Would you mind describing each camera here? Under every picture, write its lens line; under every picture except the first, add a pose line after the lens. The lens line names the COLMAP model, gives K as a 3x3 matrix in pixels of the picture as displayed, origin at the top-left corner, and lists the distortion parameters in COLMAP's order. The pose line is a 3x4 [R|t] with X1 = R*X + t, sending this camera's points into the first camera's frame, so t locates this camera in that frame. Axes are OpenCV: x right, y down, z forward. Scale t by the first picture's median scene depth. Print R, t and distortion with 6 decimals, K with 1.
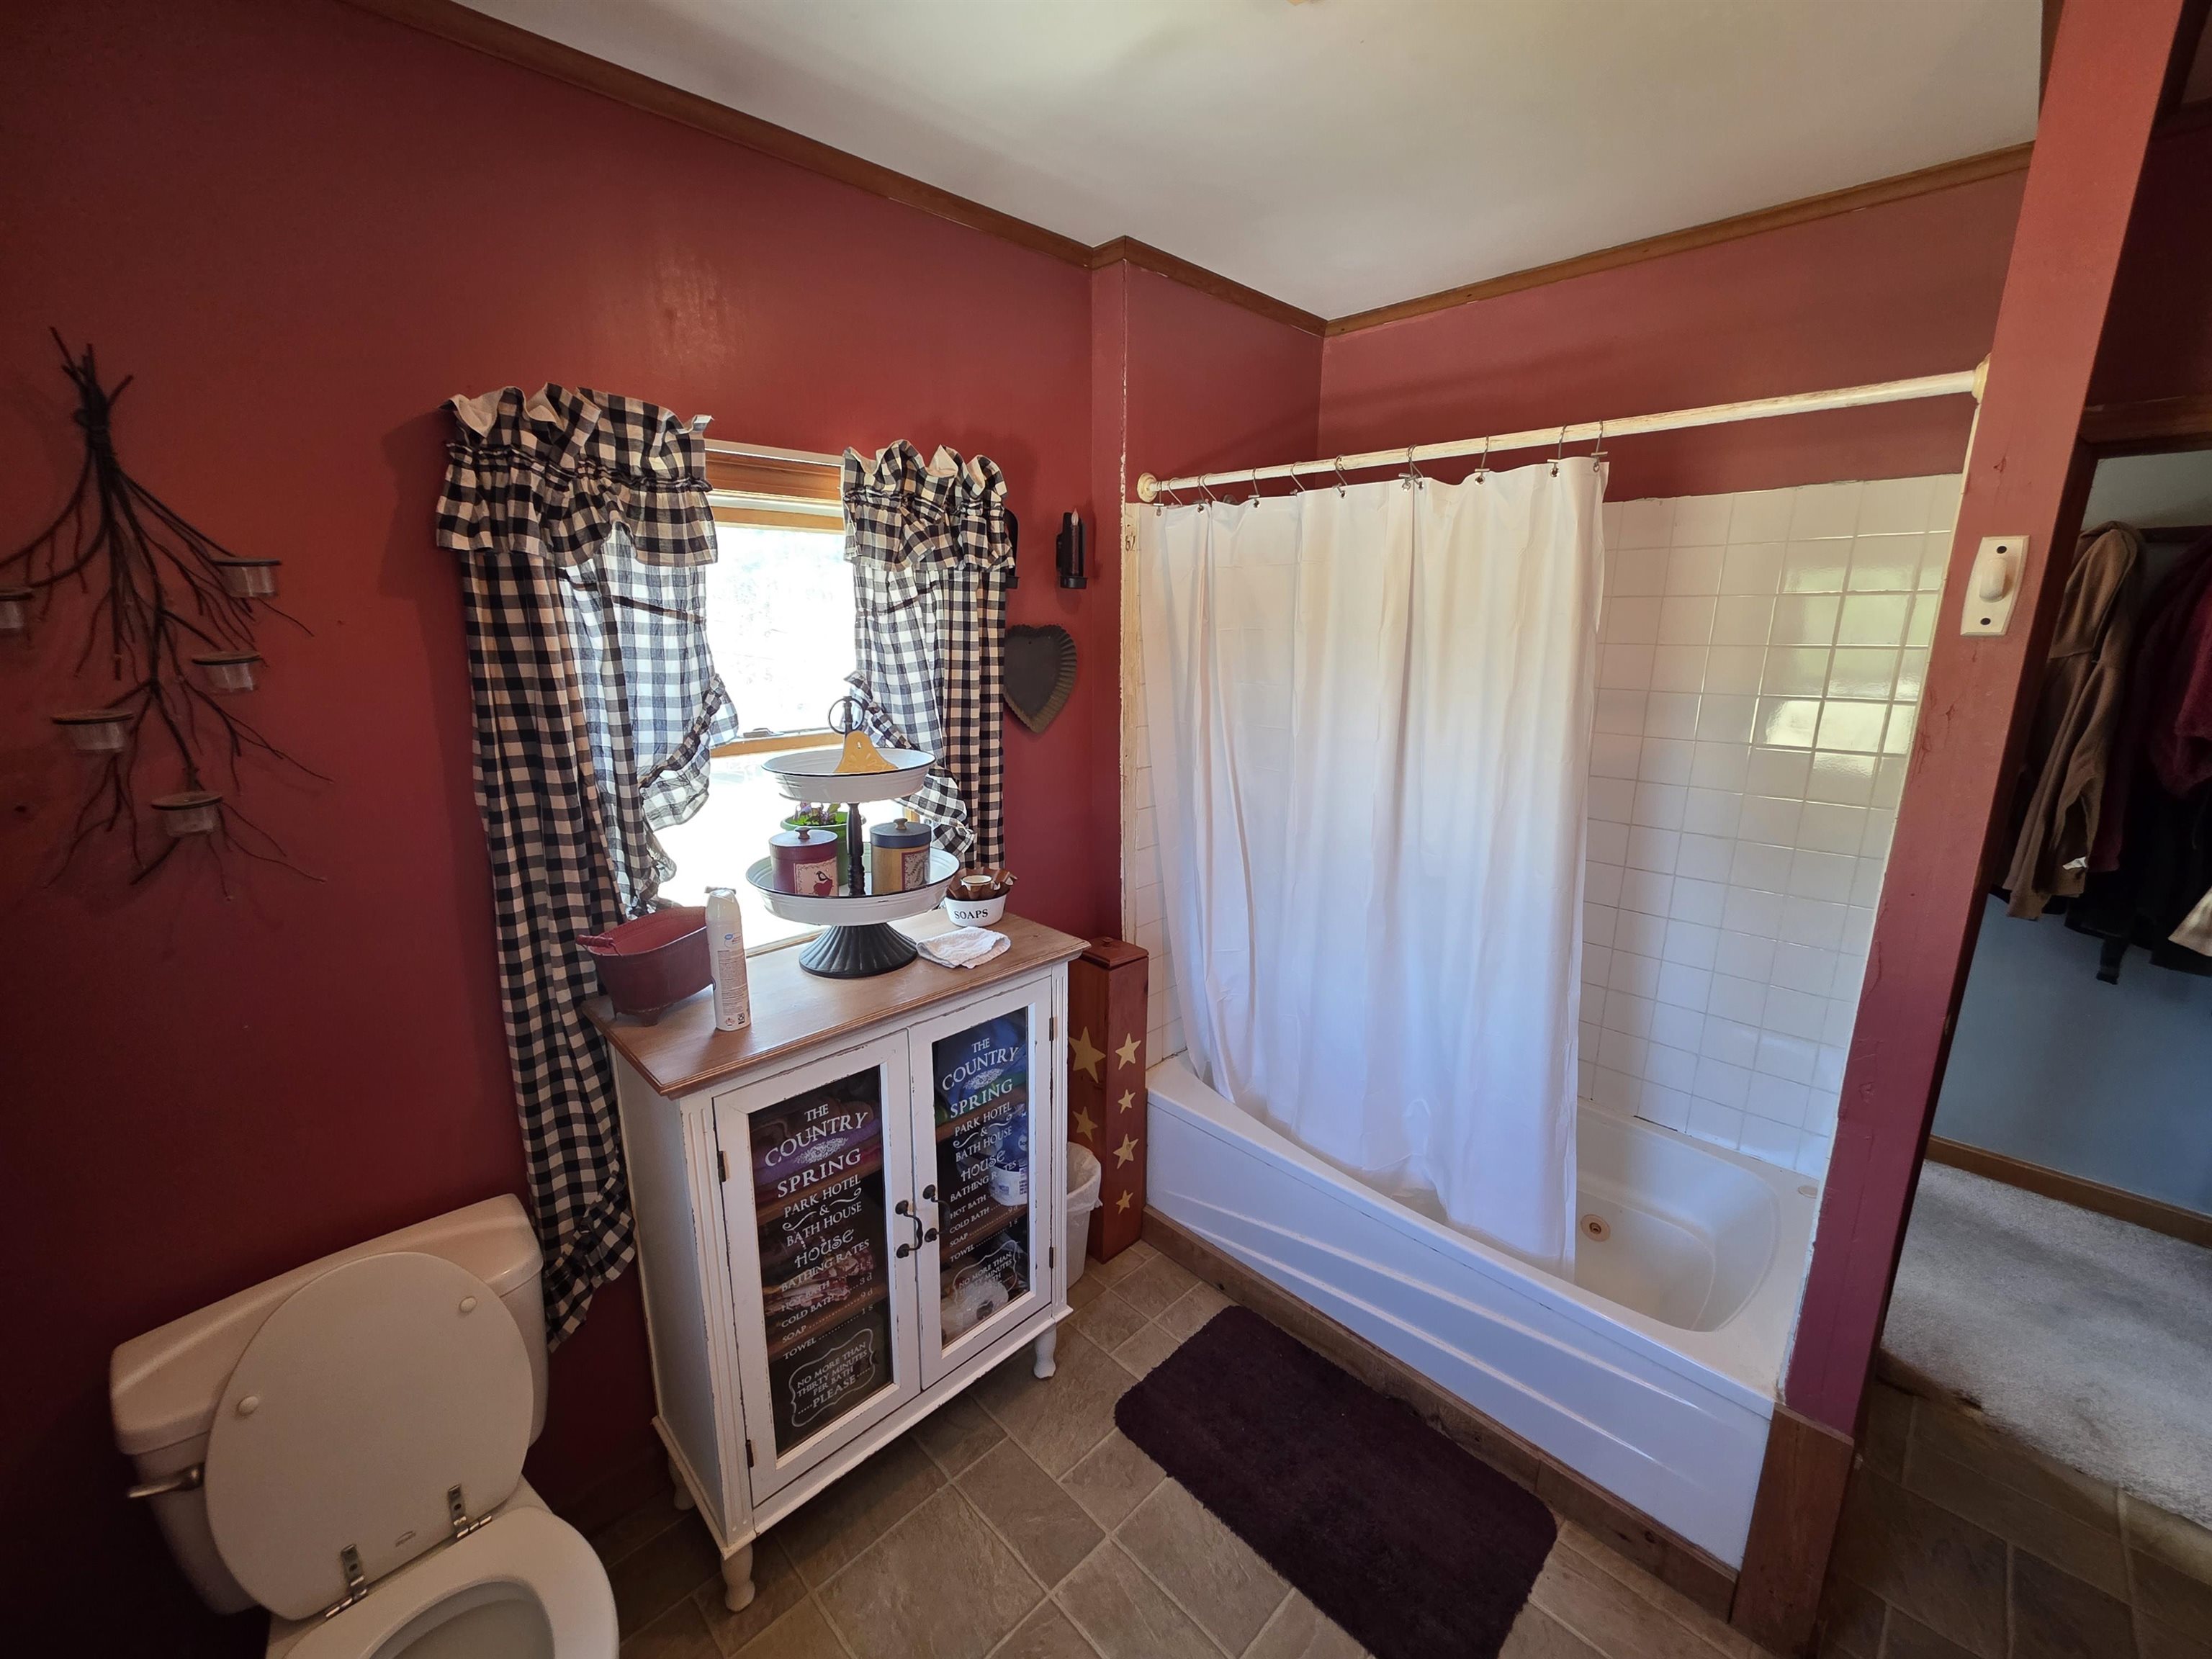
lens RADIAL K [[886.8, 0, 1105.0], [0, 886.8, 837.5], [0, 0, 1]] dist [0.000678, -0.000366]
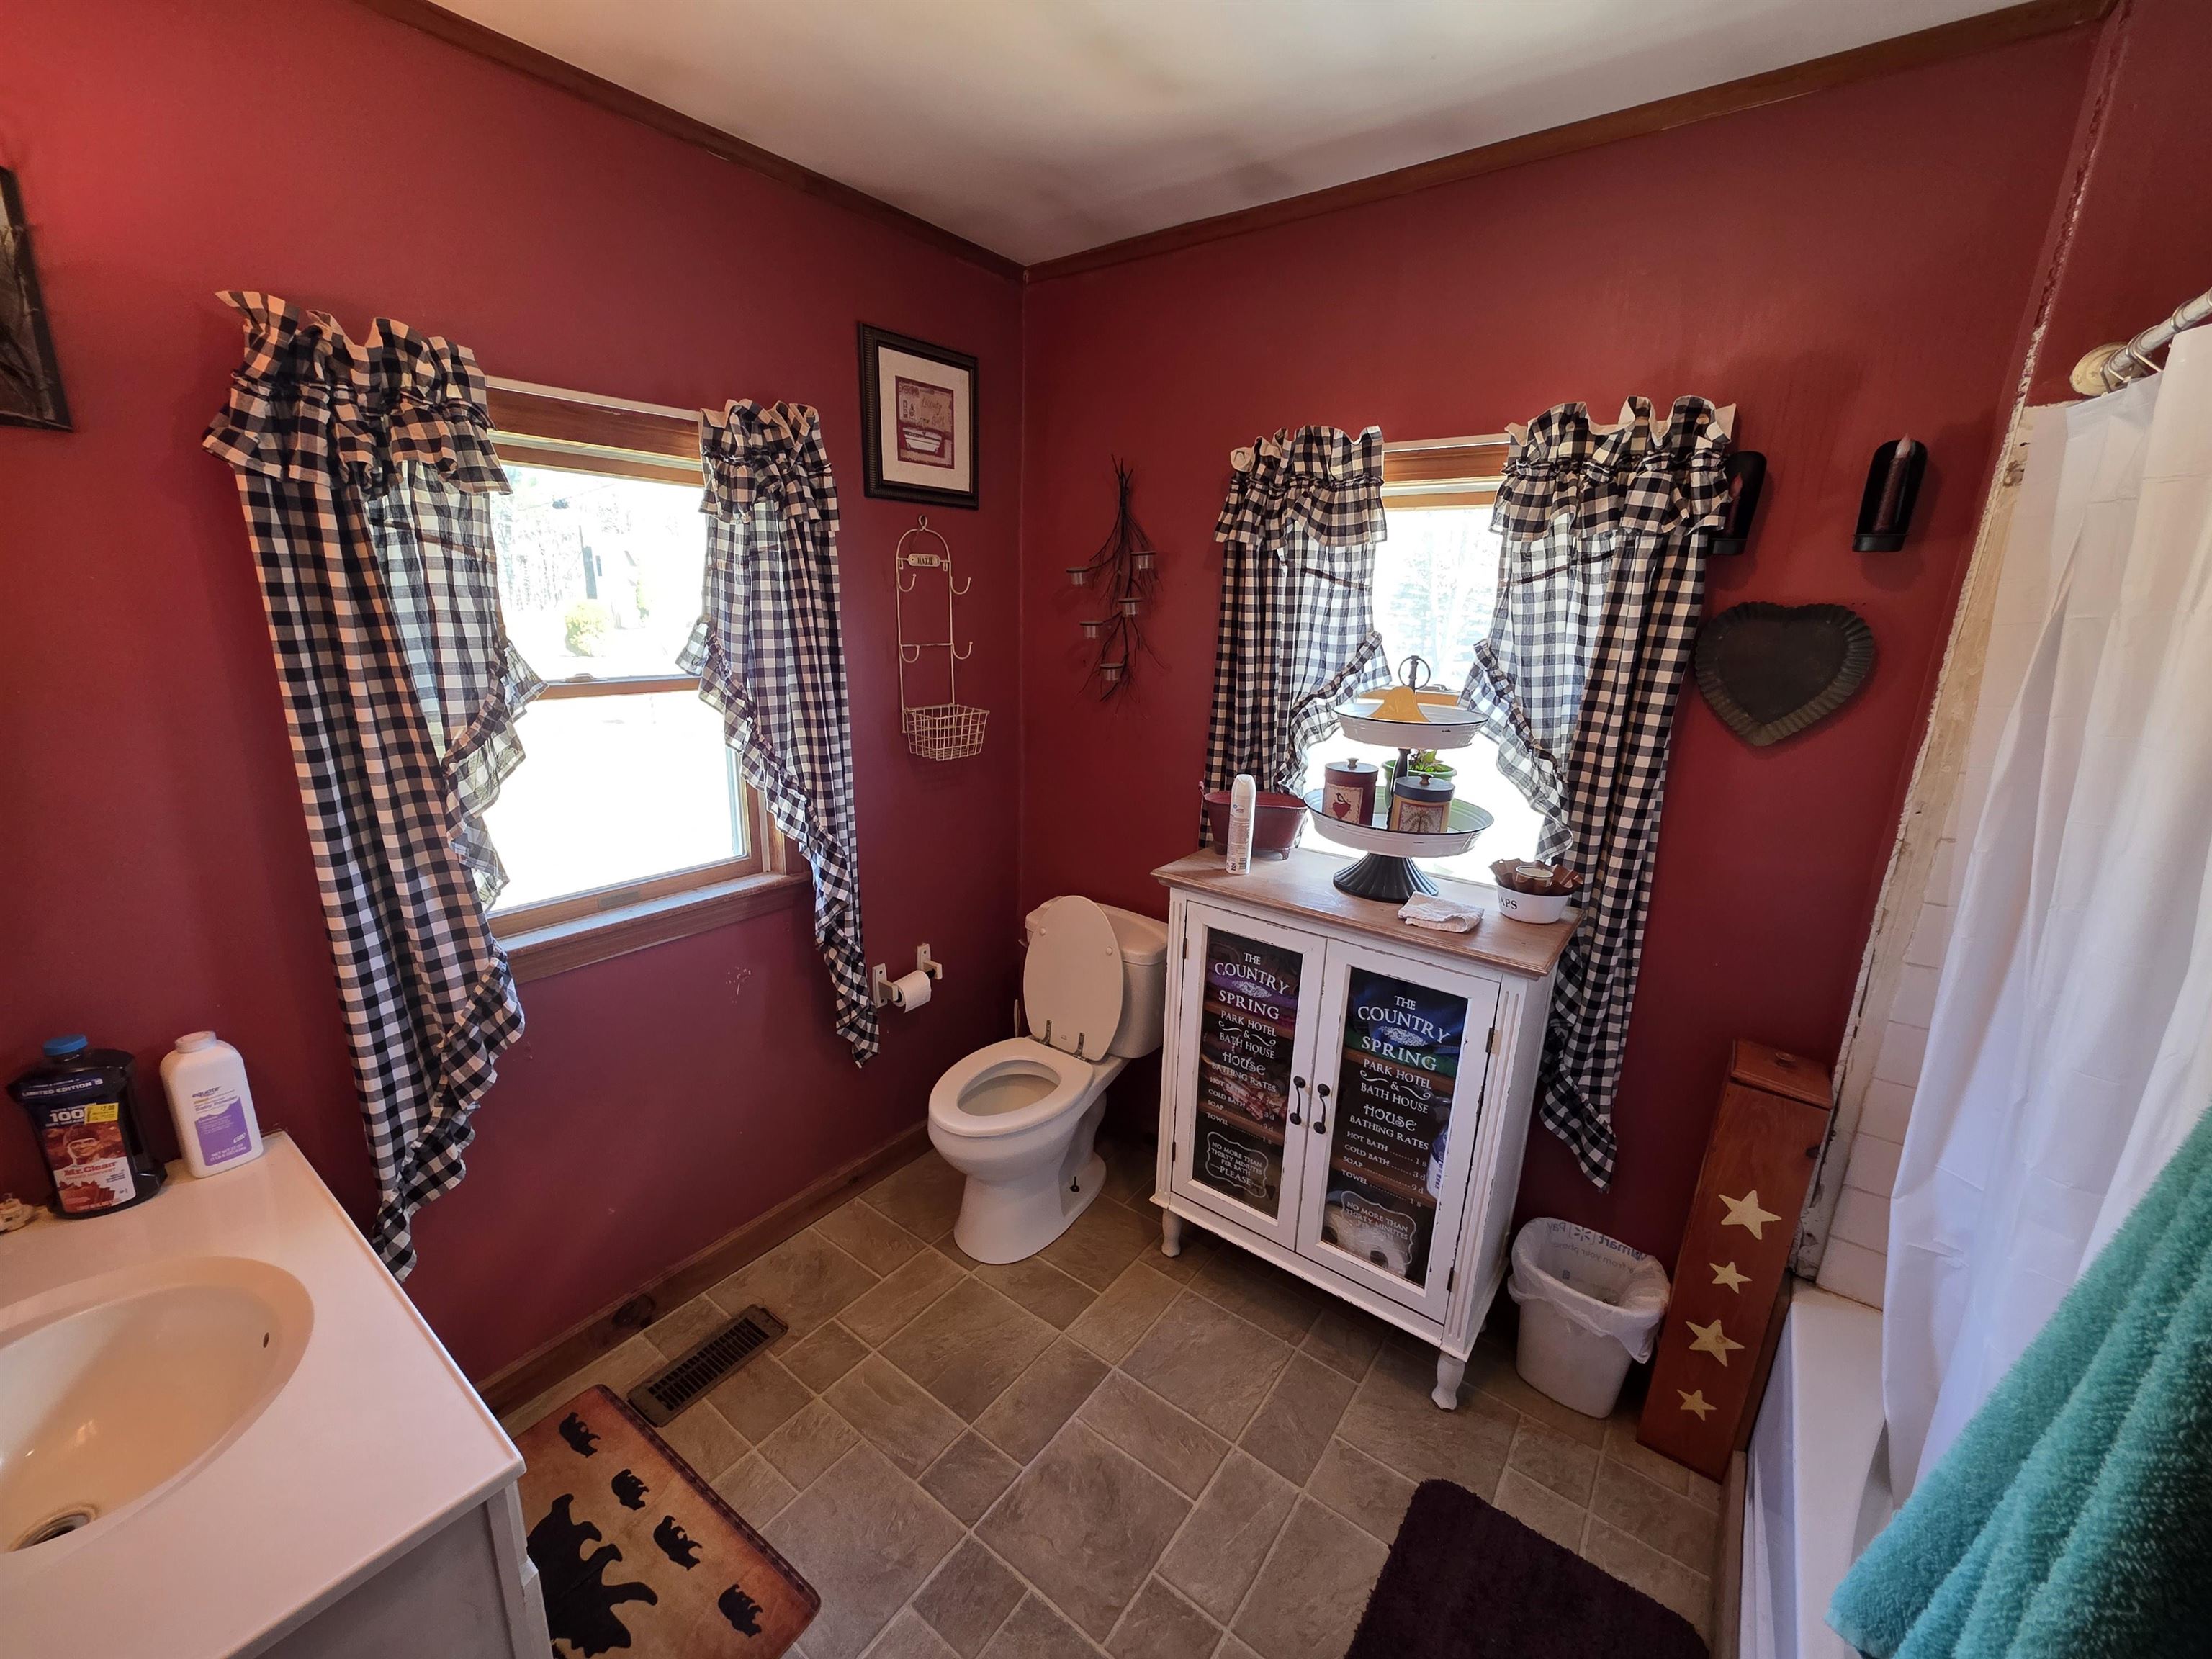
lens RADIAL K [[886.8, 0, 1105.0], [0, 886.8, 837.5], [0, 0, 1]] dist [0.000678, -0.000366]
pose [[0.147886, 0.268713, -0.951800, 0.792630], [-0.261885, 0.938669, 0.224316, -0.092153], [0.953701, 0.216089, 0.209188, 0.439709]]
